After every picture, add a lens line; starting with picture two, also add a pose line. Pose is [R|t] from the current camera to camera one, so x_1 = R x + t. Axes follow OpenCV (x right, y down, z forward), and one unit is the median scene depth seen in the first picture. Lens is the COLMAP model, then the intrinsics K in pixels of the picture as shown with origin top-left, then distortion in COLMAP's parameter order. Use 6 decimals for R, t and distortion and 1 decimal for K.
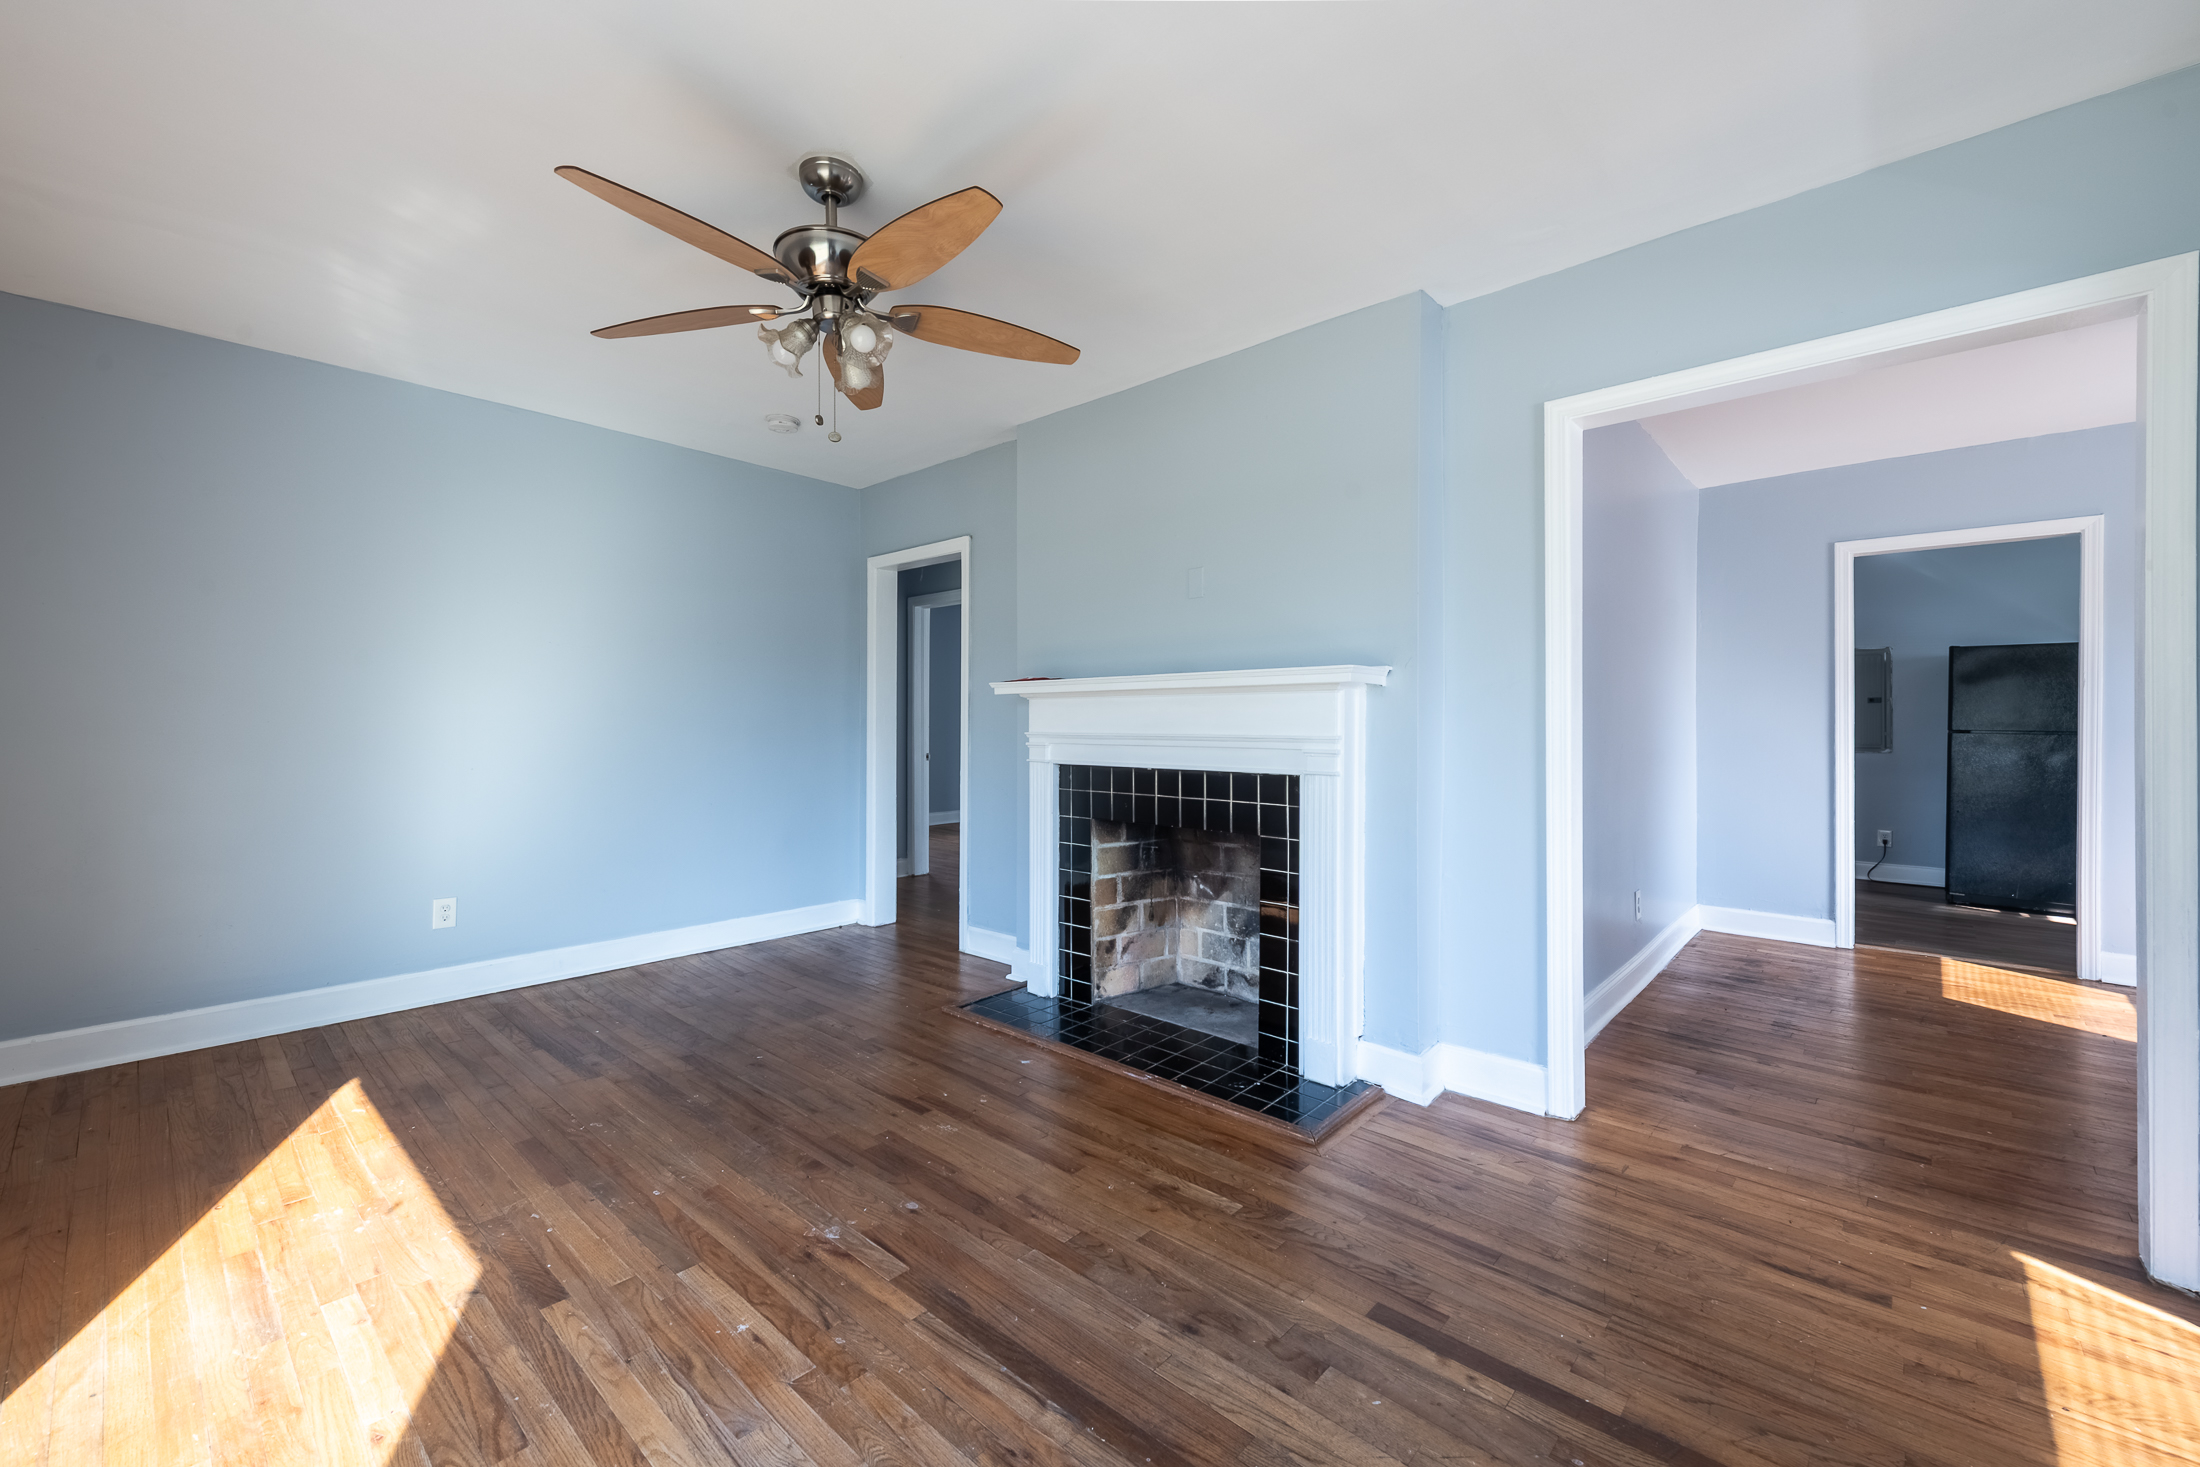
lens RADIAL K [[893.4, 0, 1101.5], [0, 893.4, 728.8], [0, 0, 1]] dist [0.007205, -0.000192]
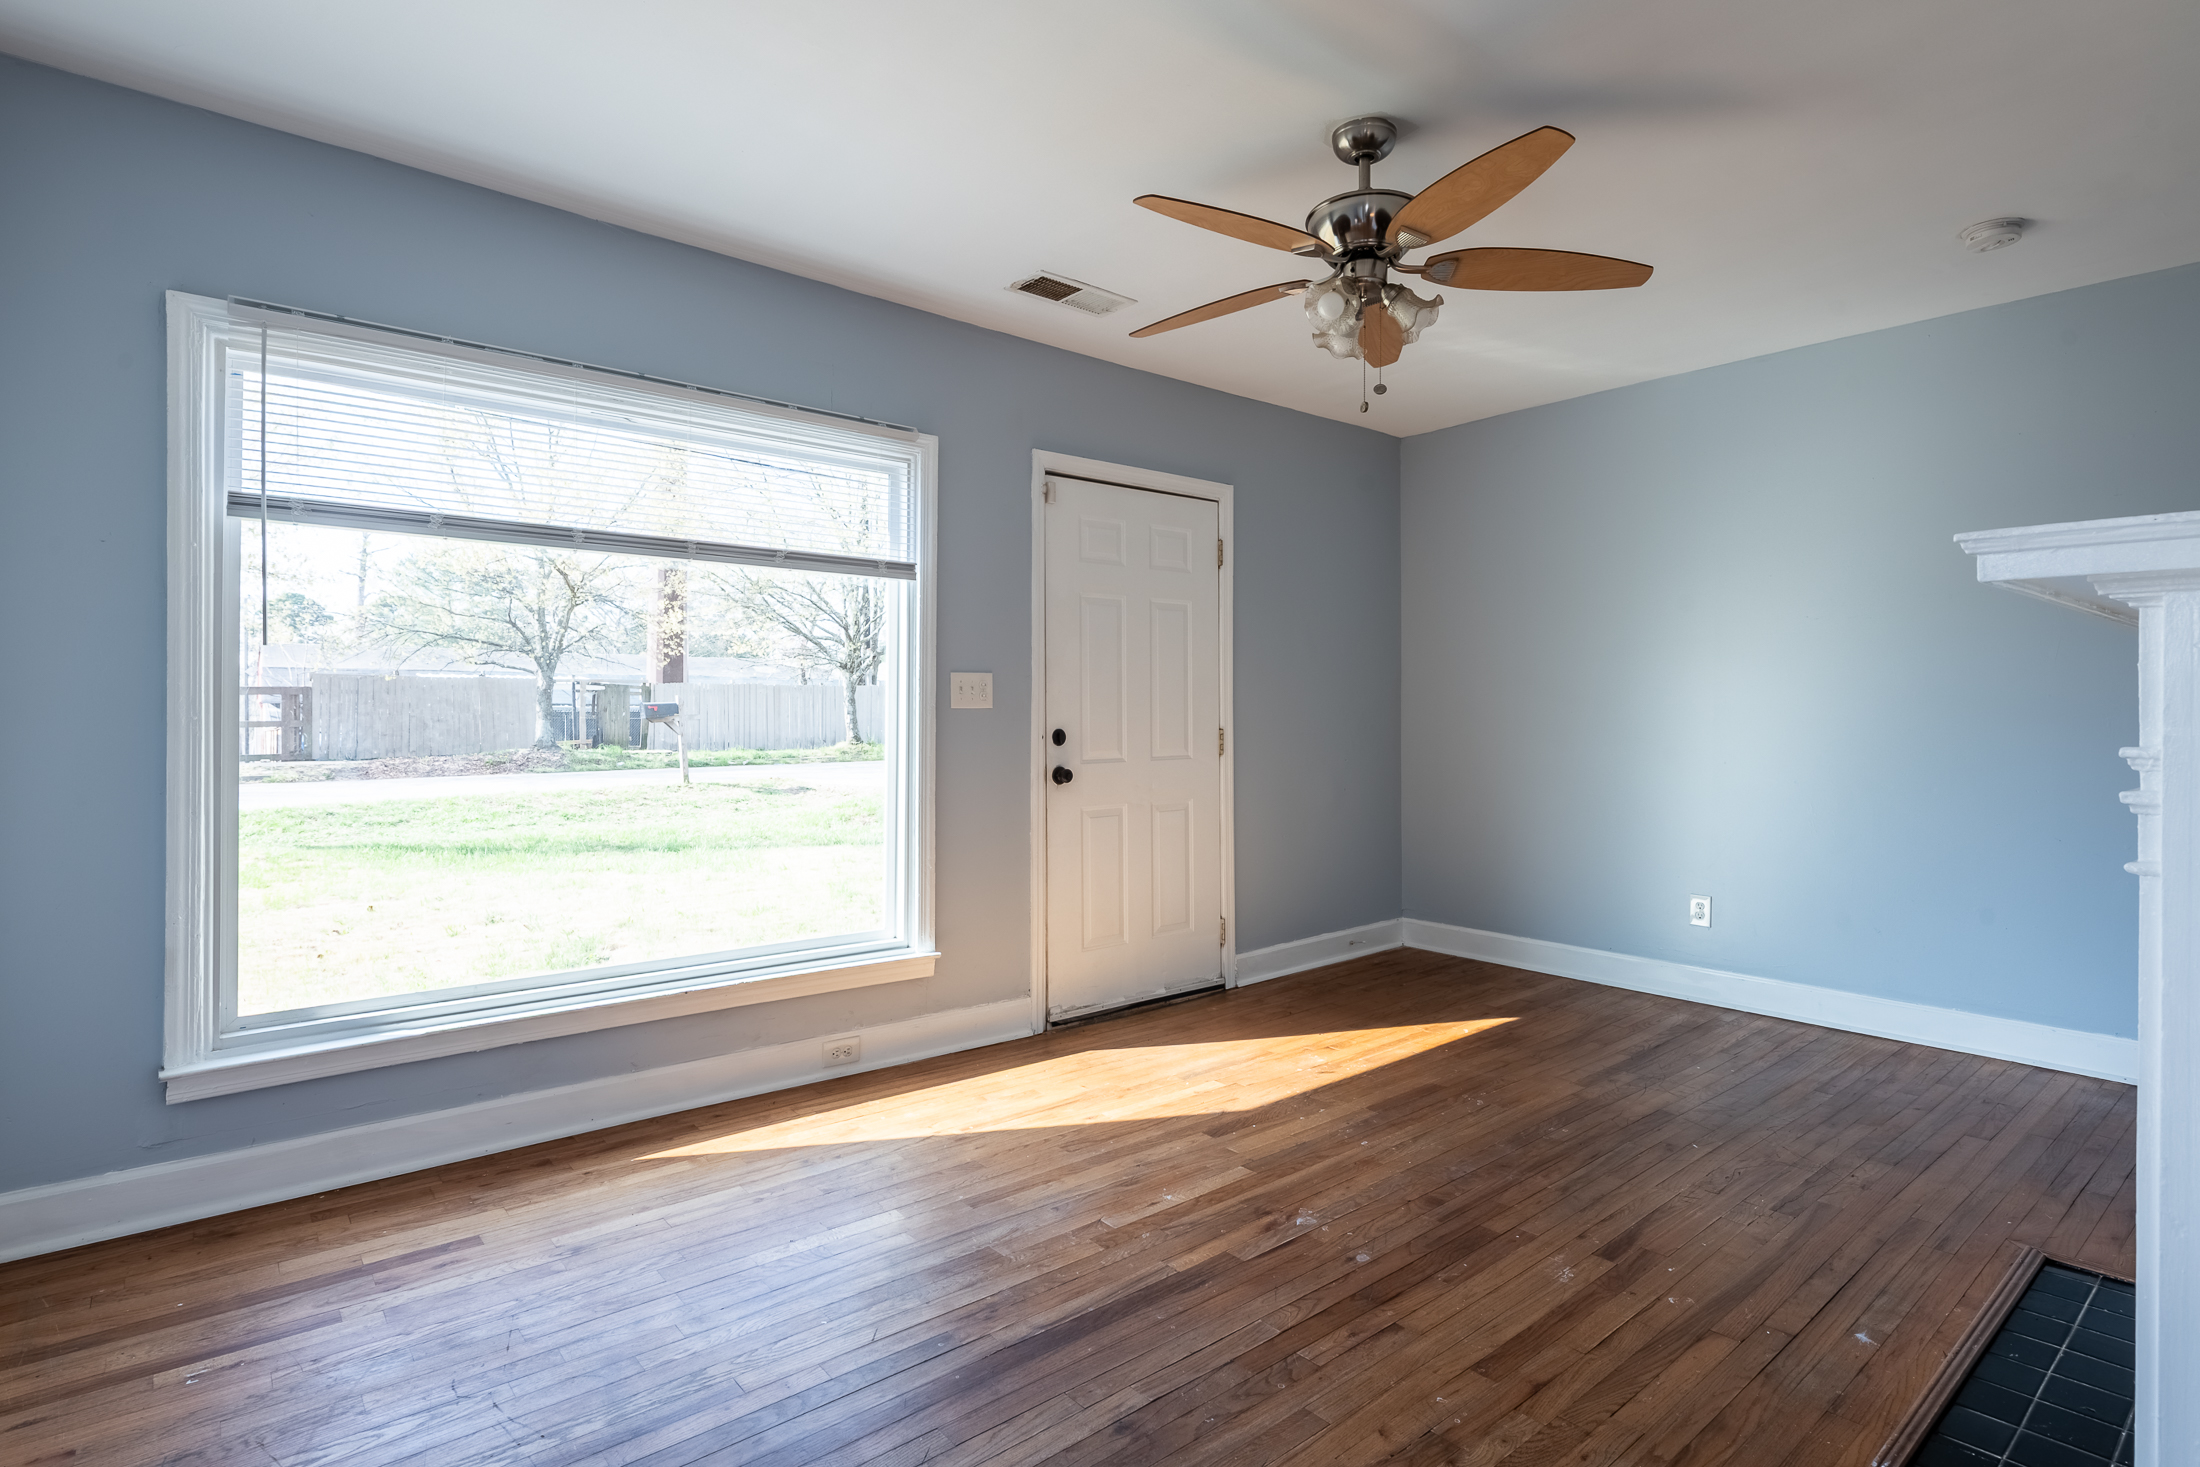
lens RADIAL K [[1104.4, 0, 1104.4], [0, 1104.4, 726.6], [0, 0, 1]] dist [-0.002564, -0.000197]
pose [[-0.135155, 0.010881, -0.990765, 0.699408], [-0.010080, 0.999873, 0.012356, -0.001482], [0.990773, 0.011657, -0.135028, 0.694515]]
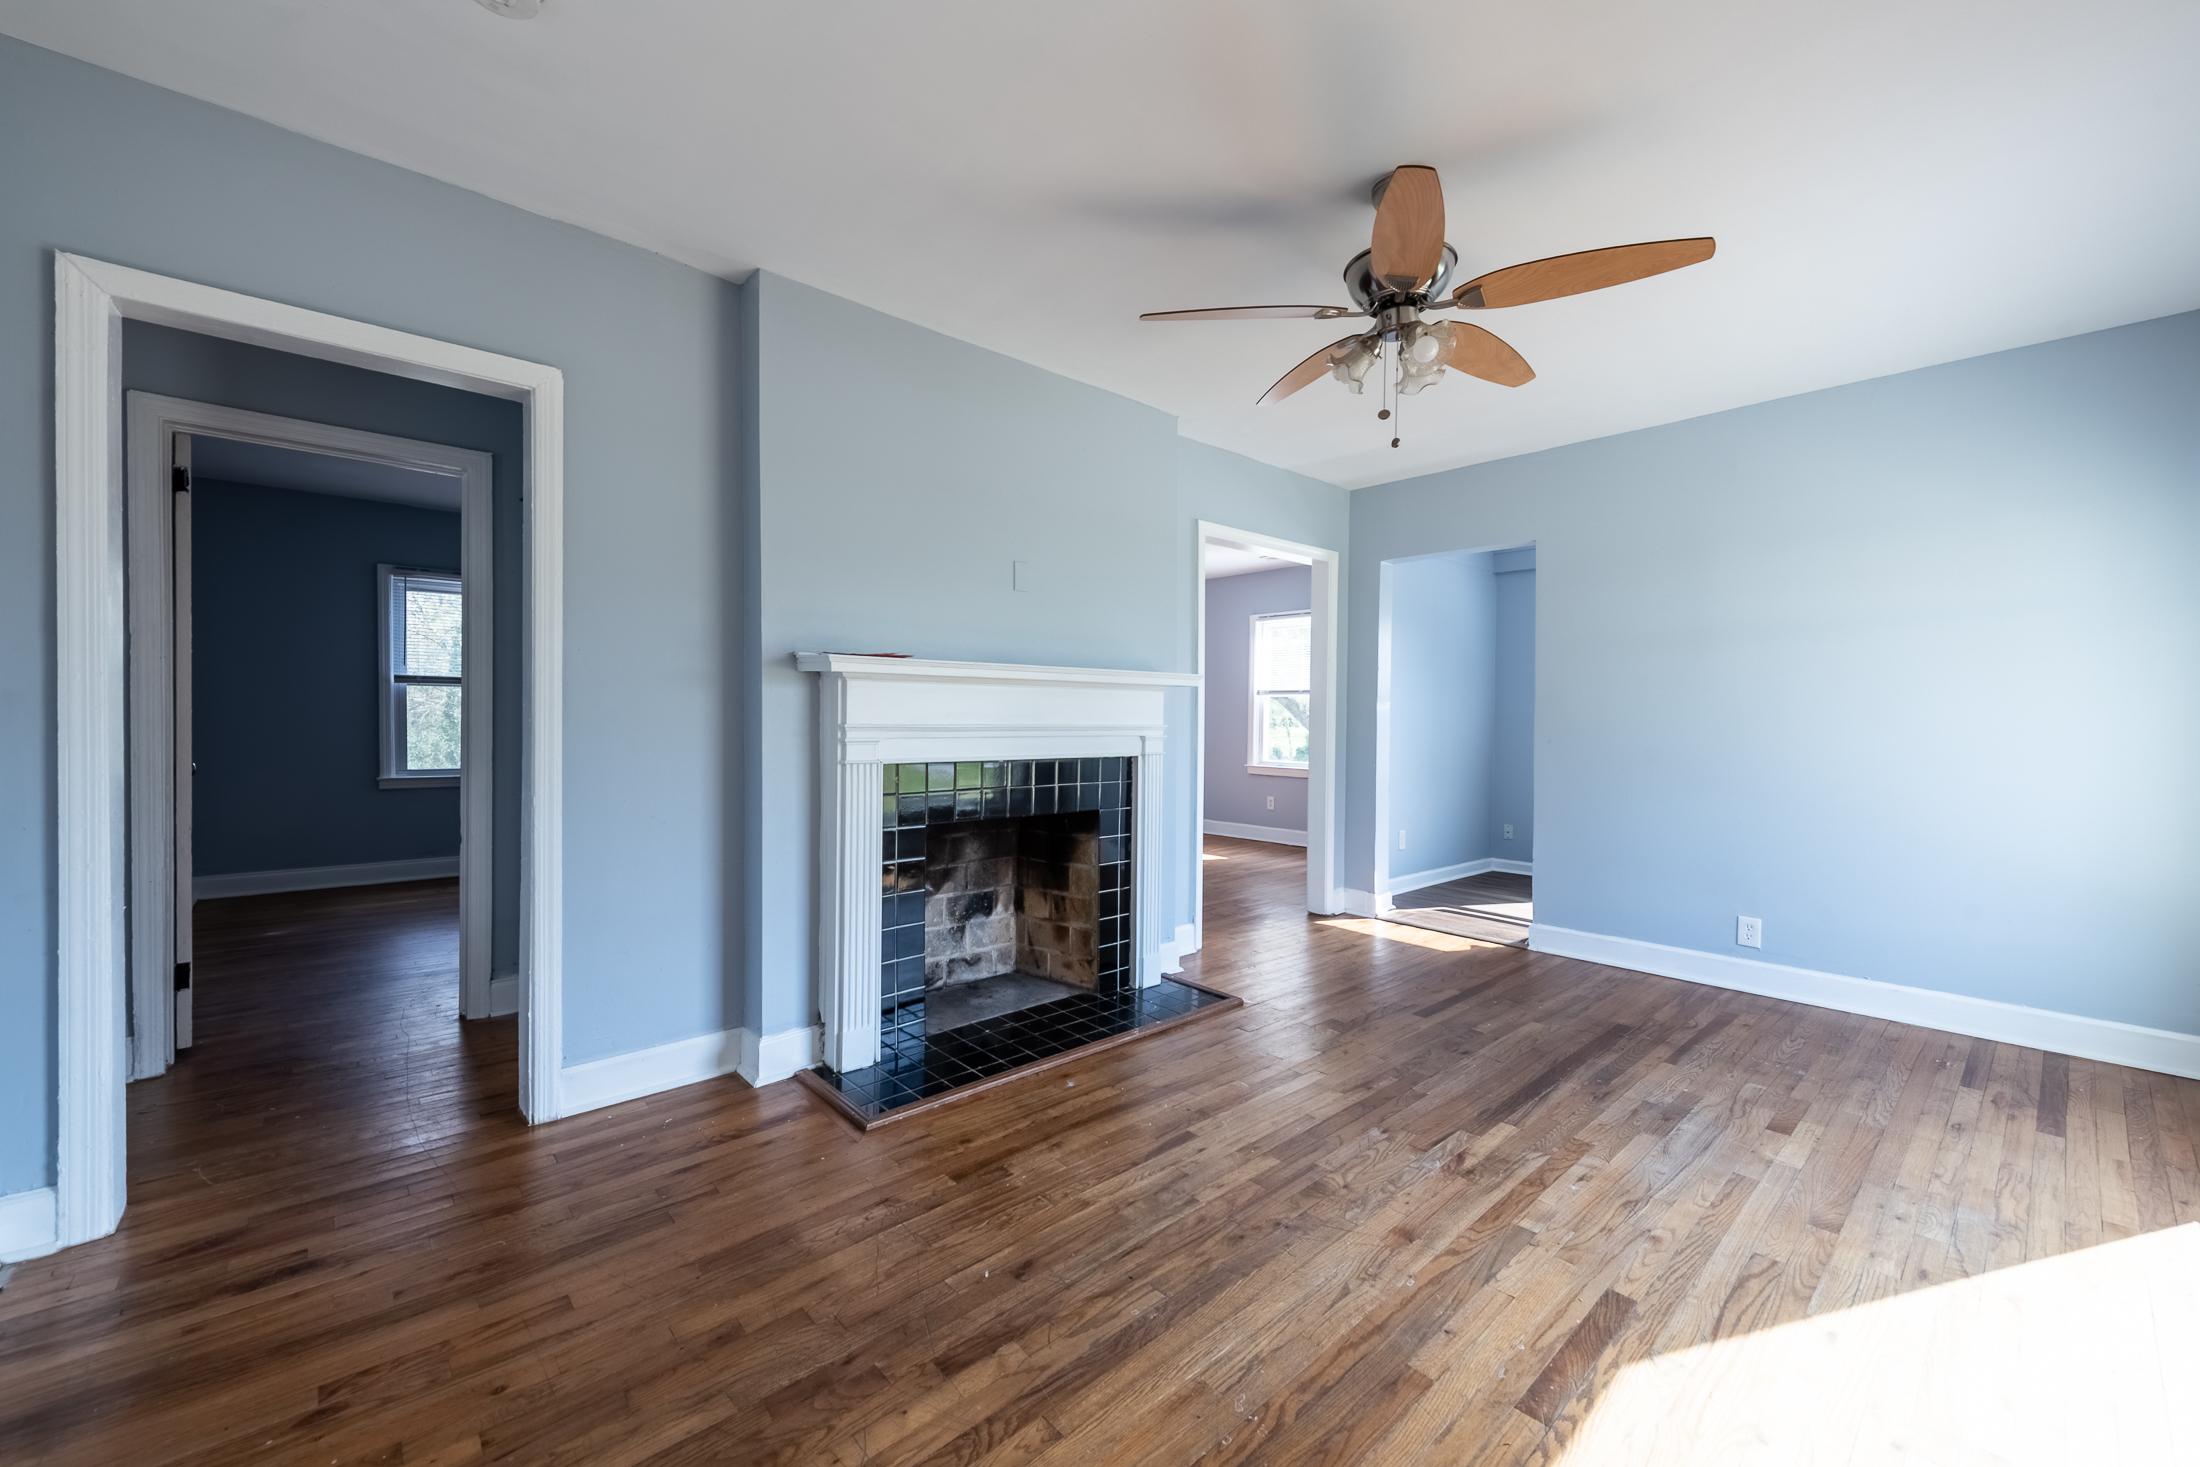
lens RADIAL K [[873.9, 0, 1099.4], [0, 873.9, 720.0], [0, 0, 1]] dist [0.003205, -0.000153]
pose [[0.093807, -0.008974, 0.995550, -1.070532], [-0.000909, 0.999958, 0.009099, -0.010414], [-0.995590, -0.001759, 0.093794, 0.976819]]
